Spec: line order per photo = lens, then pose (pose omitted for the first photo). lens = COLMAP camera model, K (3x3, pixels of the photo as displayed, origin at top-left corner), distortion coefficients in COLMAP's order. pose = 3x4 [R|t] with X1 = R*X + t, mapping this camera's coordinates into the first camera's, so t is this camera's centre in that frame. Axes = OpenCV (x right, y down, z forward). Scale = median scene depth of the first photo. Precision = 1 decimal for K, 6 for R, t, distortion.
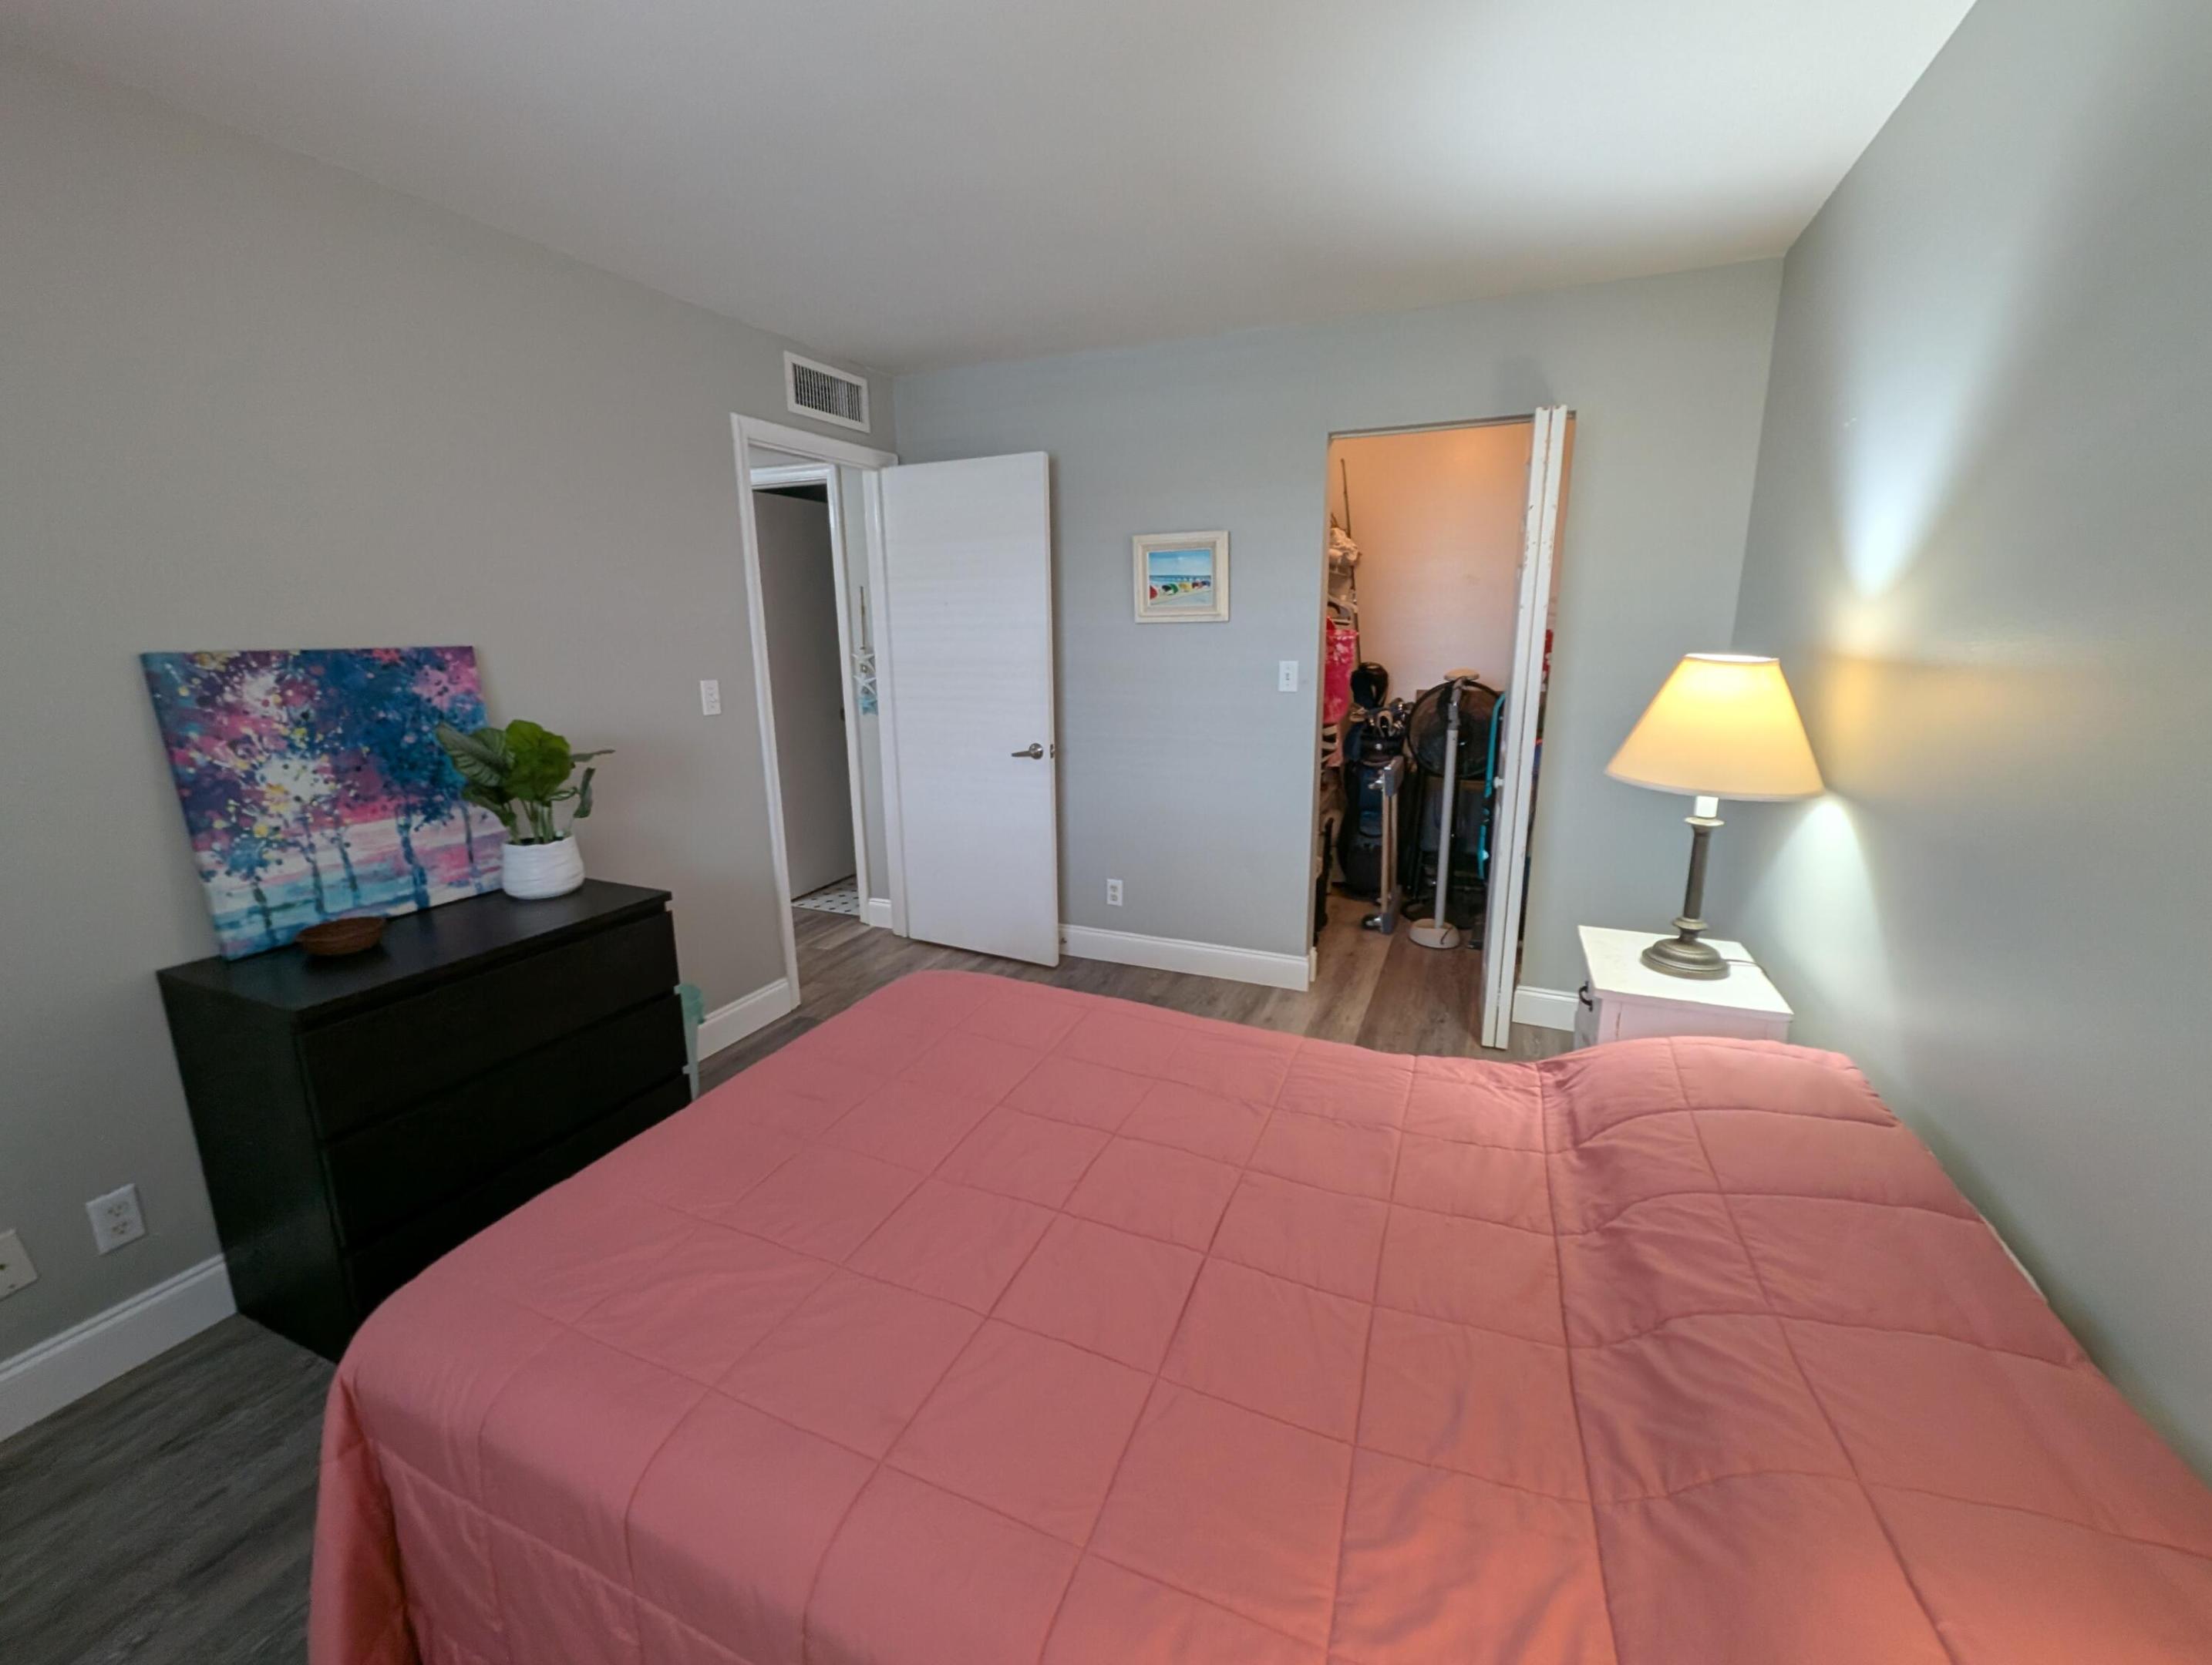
lens RADIAL K [[902.0, 0, 1106.0], [0, 902.0, 832.5], [0, 0, 1]] dist [0.001179, 0.000072]
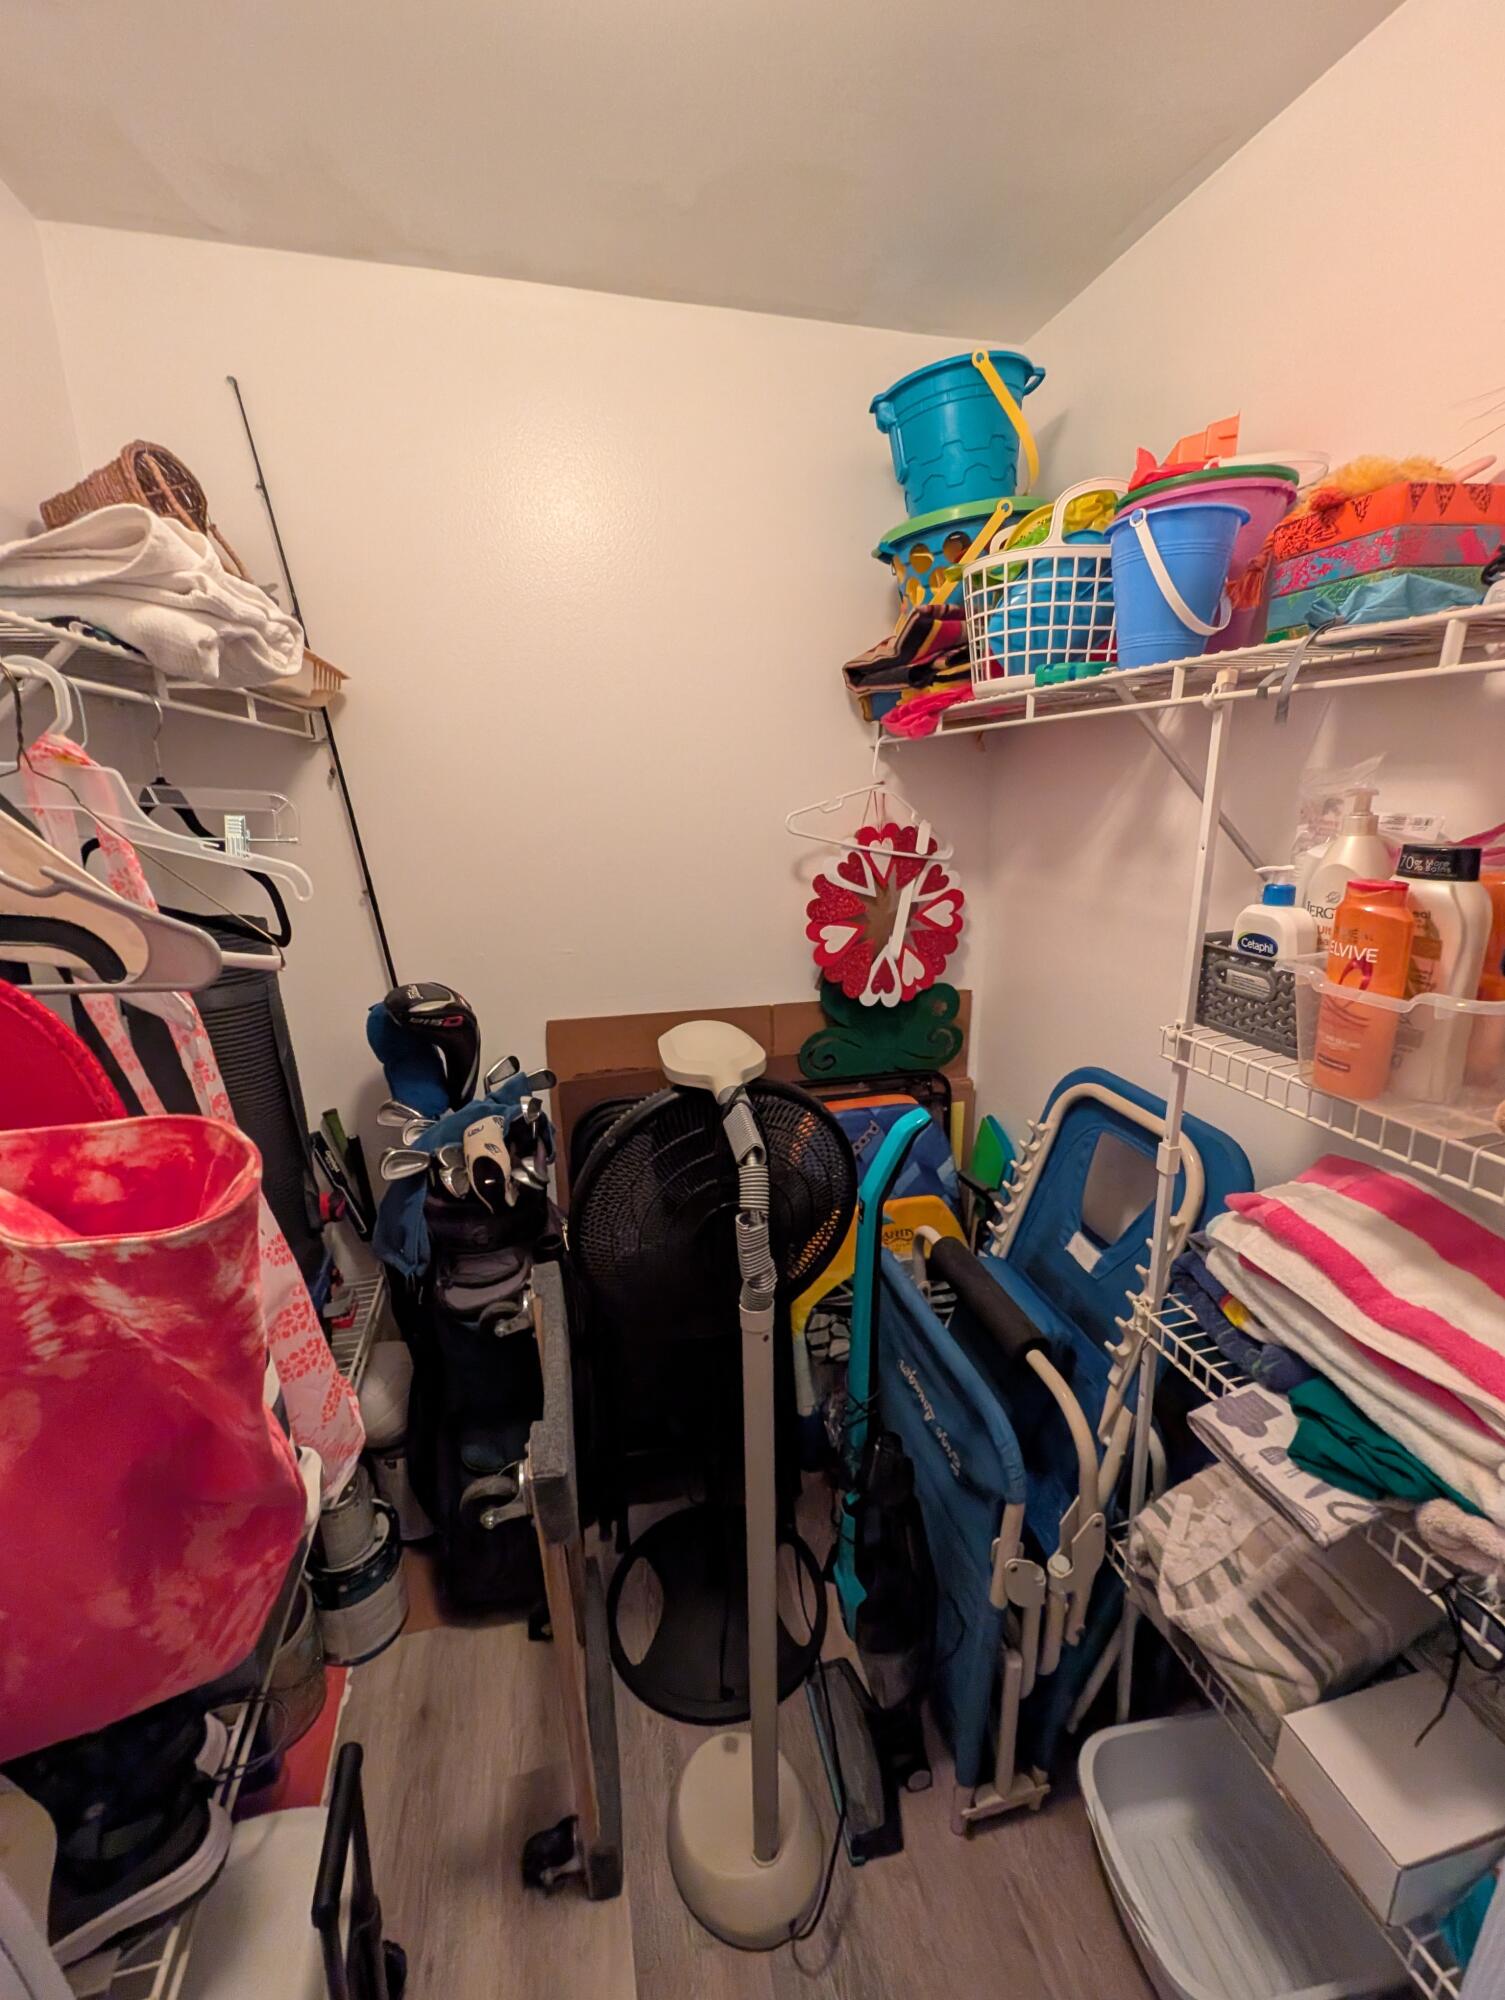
lens RADIAL K [[815.6, 0, 760.4], [0, 815.6, 994.6], [0, 0, 1]] dist [0.001179, 0.000072]
pose [[0.781831, -0.143495, 0.606753, 0.211093], [0.138635, 0.988803, 0.055210, -0.191612], [-0.607882, 0.040953, 0.792971, 0.687783]]
